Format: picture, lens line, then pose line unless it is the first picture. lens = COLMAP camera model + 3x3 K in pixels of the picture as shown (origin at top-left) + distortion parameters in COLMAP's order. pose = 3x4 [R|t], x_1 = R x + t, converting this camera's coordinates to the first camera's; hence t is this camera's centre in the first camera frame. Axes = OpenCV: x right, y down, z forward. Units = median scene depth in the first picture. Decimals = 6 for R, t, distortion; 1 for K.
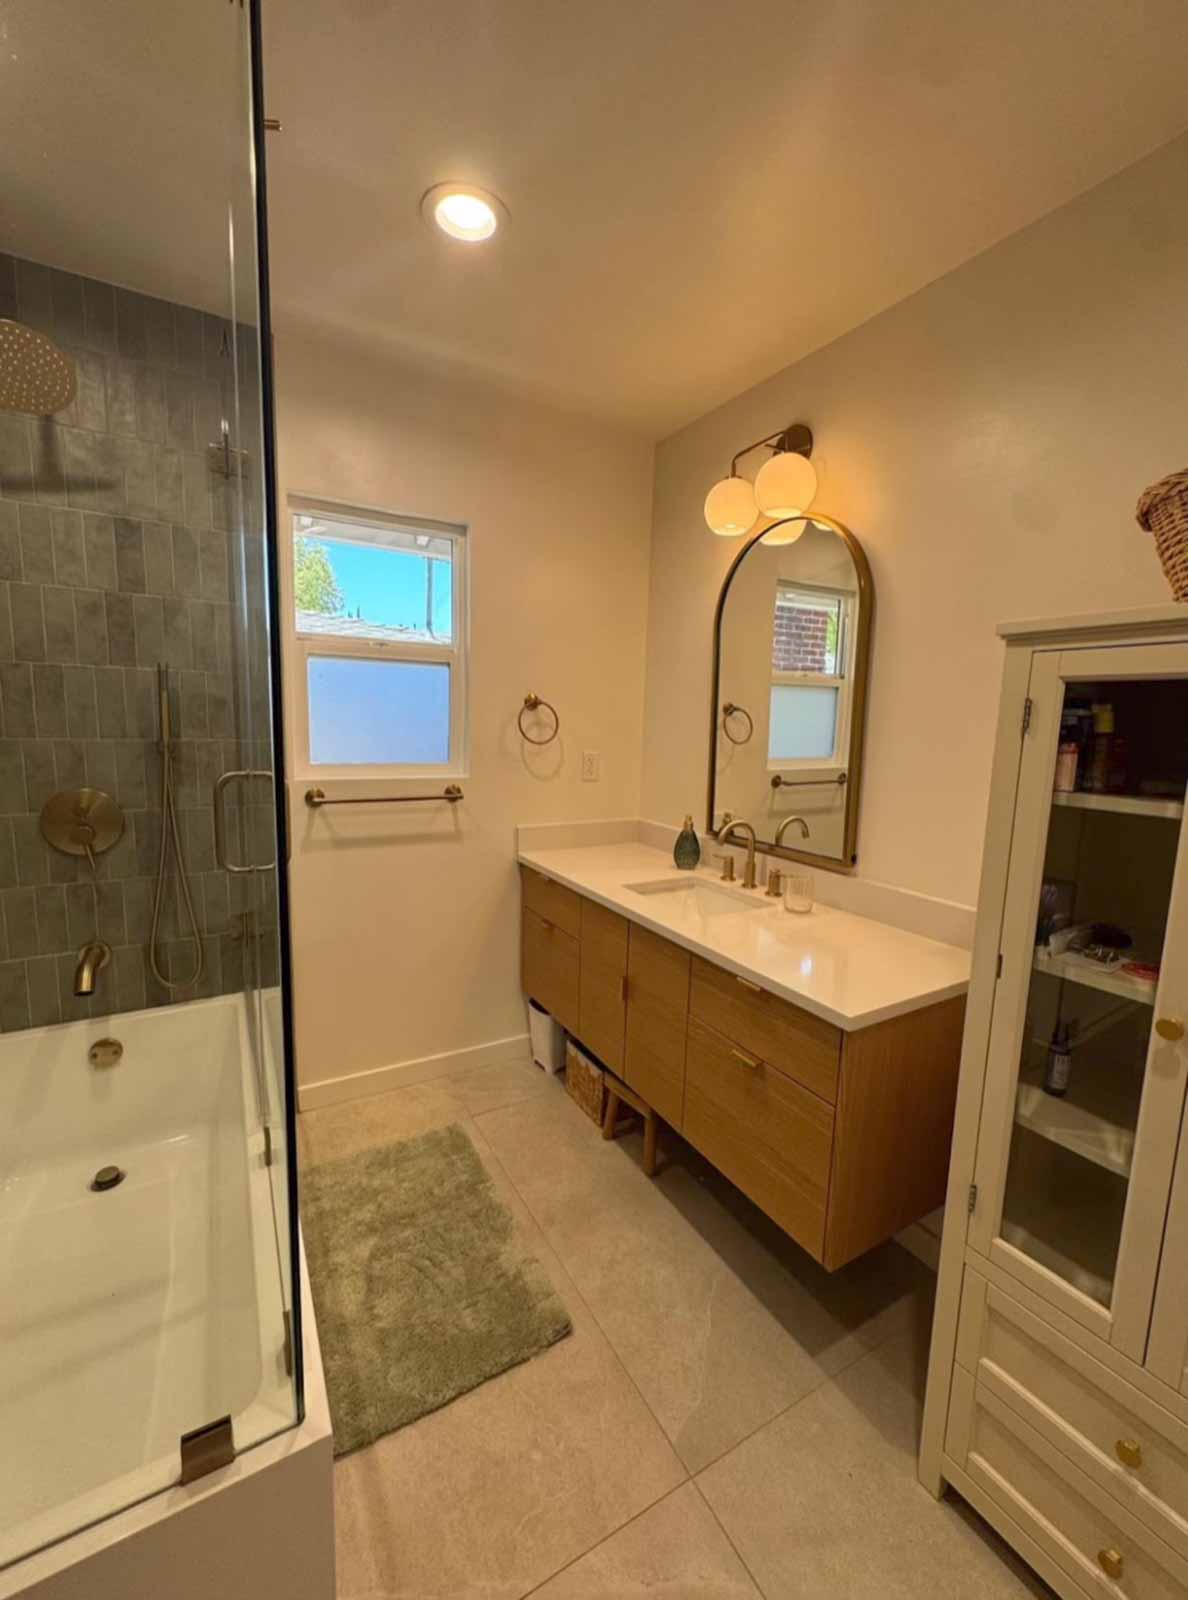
lens RADIAL K [[651.2, 0, 595.4], [0, 651.2, 798.7], [0, 0, 1]] dist [-0.003590, 0.000512]
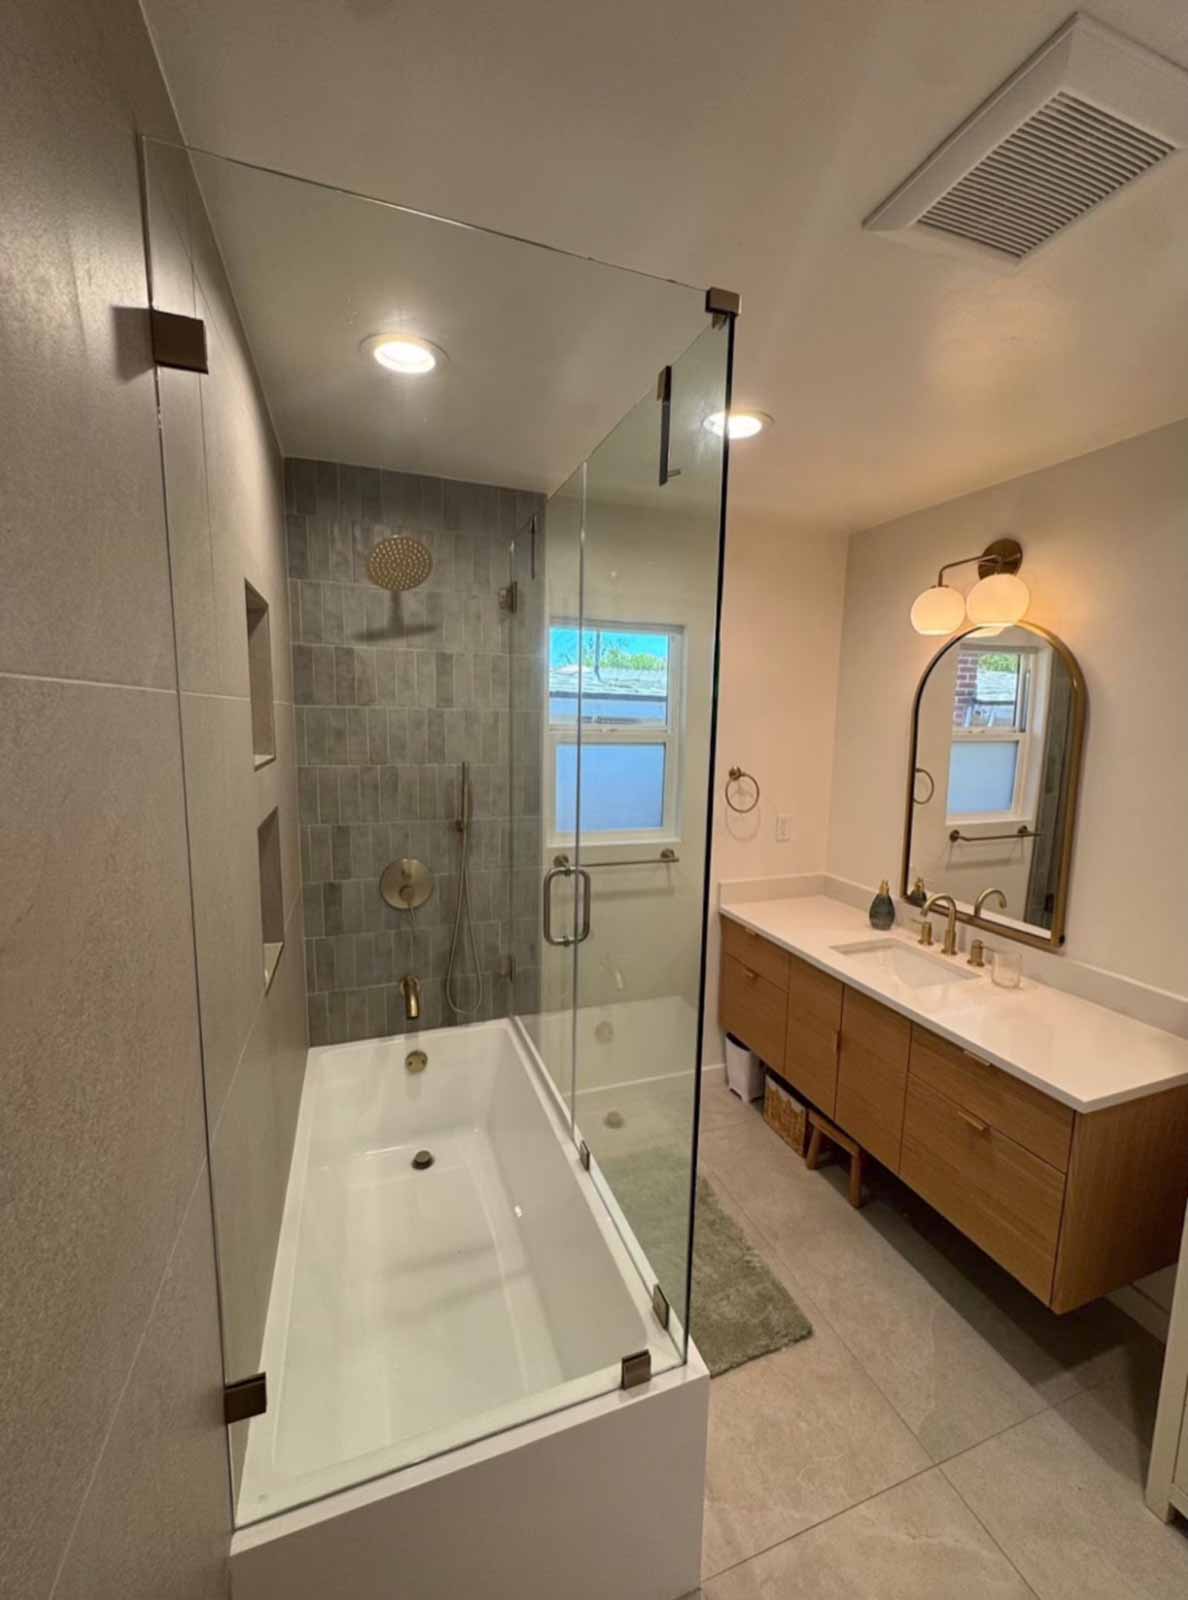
lens RADIAL K [[651.2, 0, 593.2], [0, 651.2, 797.4], [0, 0, 1]] dist [-0.003590, 0.000512]
pose [[0.983913, 0.009581, -0.178391, -0.177785], [-0.010332, 0.999941, -0.003282, -0.129442], [0.178349, 0.005072, 0.983954, -0.206809]]
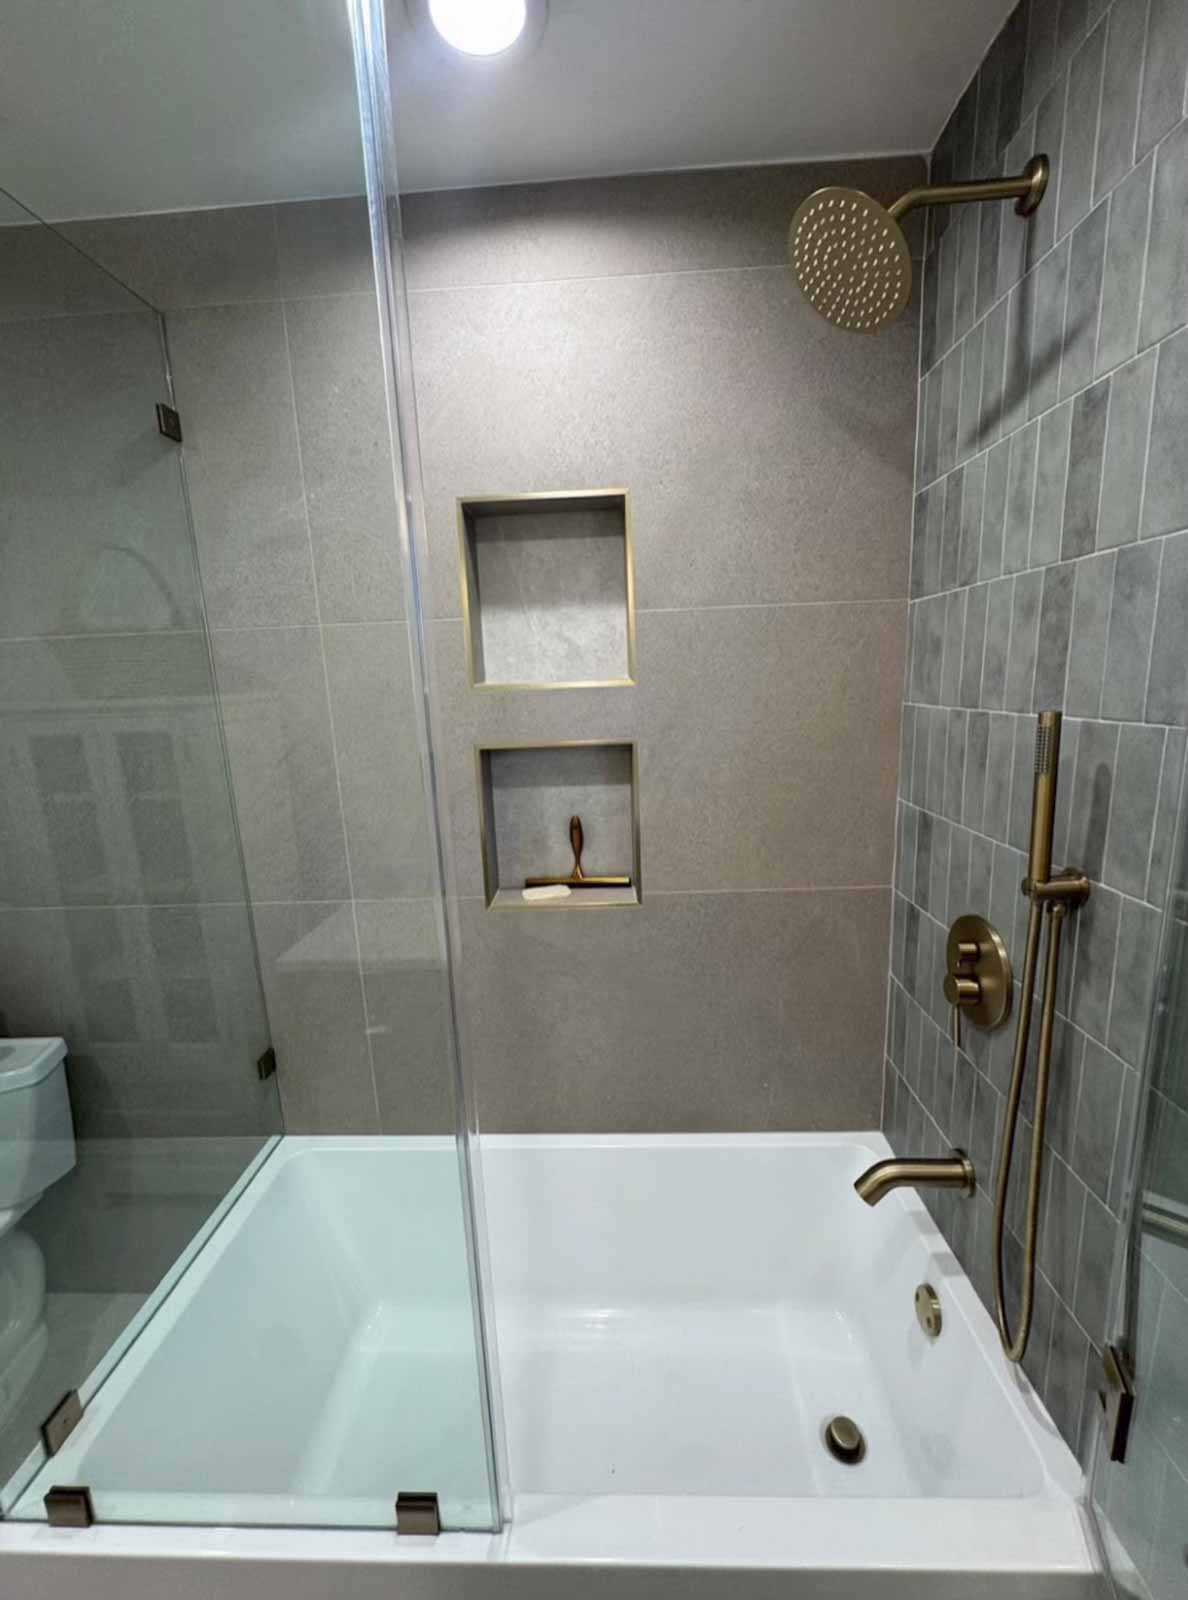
lens RADIAL K [[651.2, 0, 595.8], [0, 651.2, 800.5], [0, 0, 1]] dist [-0.003590, 0.000512]
pose [[-0.522519, 0.154266, -0.838556, -0.114632], [-0.082076, 0.969828, 0.229559, -0.213556], [0.848668, 0.188774, -0.494092, 0.912561]]
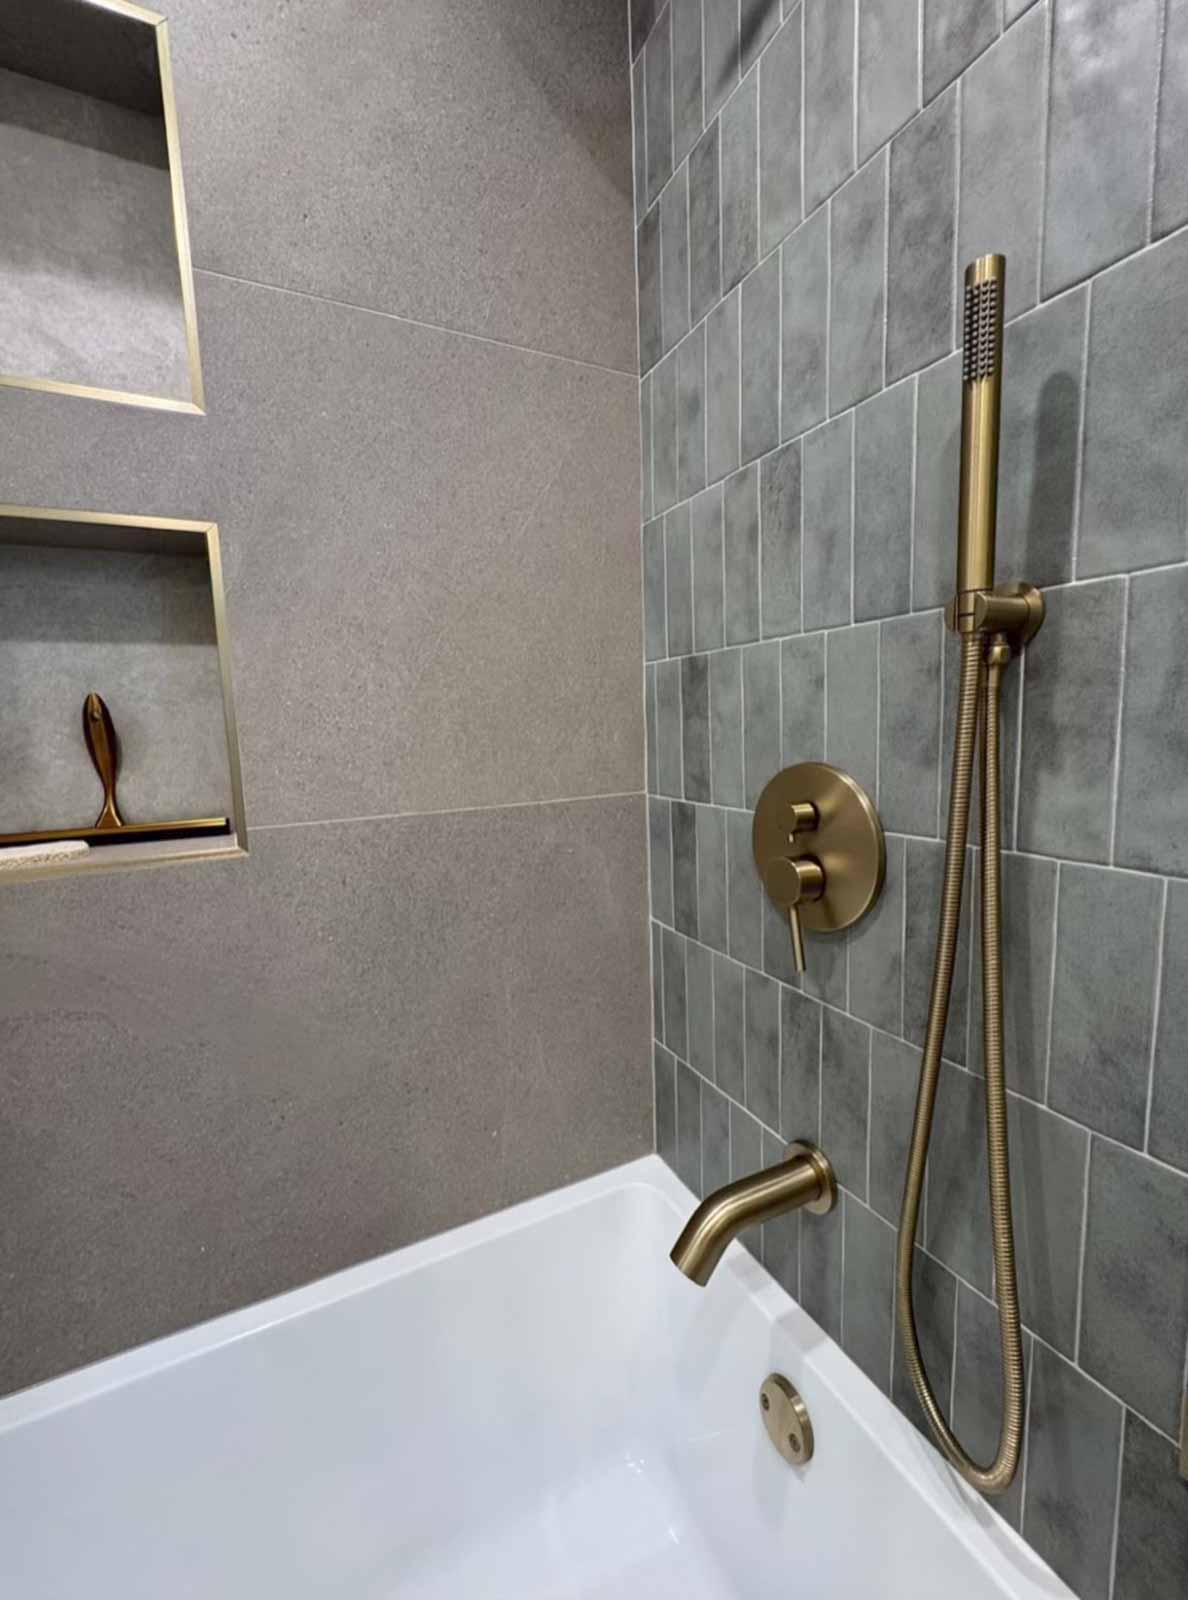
lens RADIAL K [[651.2, 0, 598.1], [0, 651.2, 802.0], [0, 0, 1]] dist [-0.003590, 0.000512]
pose [[-0.044177, 0.095252, -0.994472, -0.372173], [-0.094705, 0.990562, 0.099085, -0.016687], [0.994525, 0.098559, -0.034739, 0.832320]]
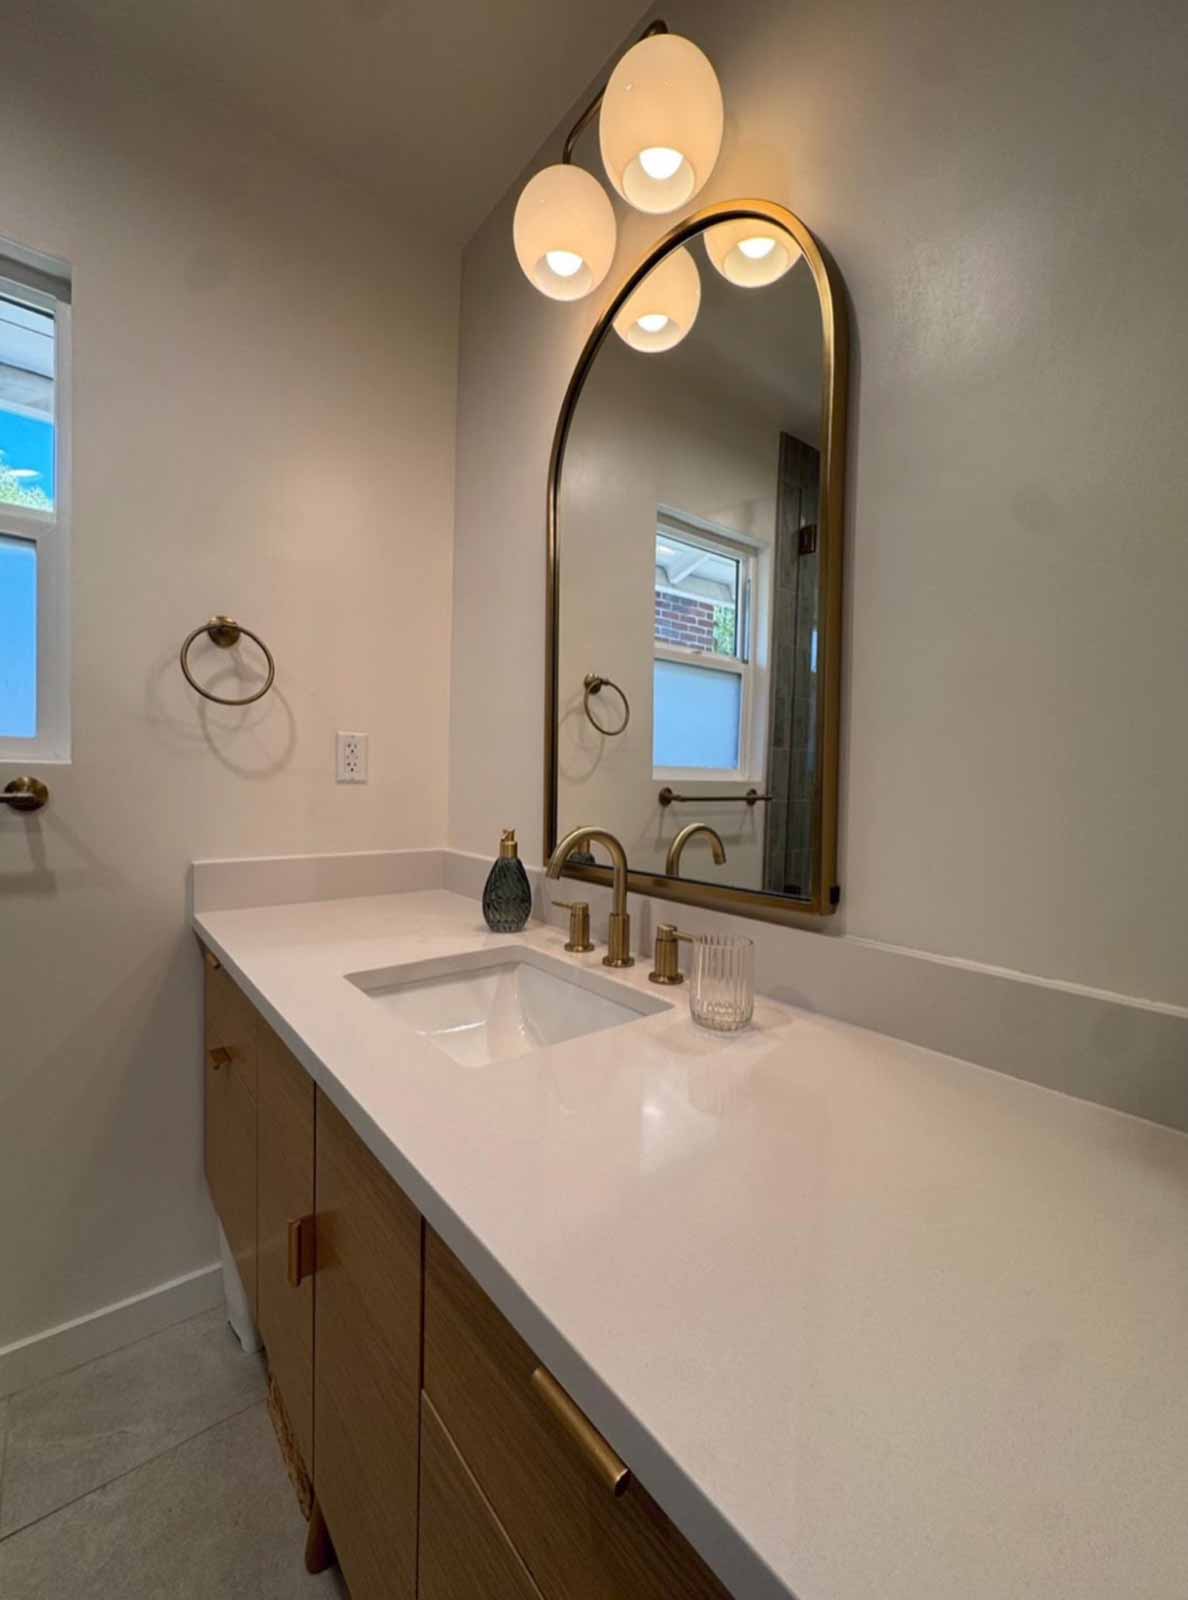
lens RADIAL K [[651.2, 0, 601.1], [0, 651.2, 798.0], [0, 0, 1]] dist [-0.003590, 0.000512]
pose [[0.985197, -0.008644, 0.171210, 0.153676], [0.024090, 0.995799, -0.088345, 0.058860], [-0.169727, 0.091162, 0.981266, 0.554874]]
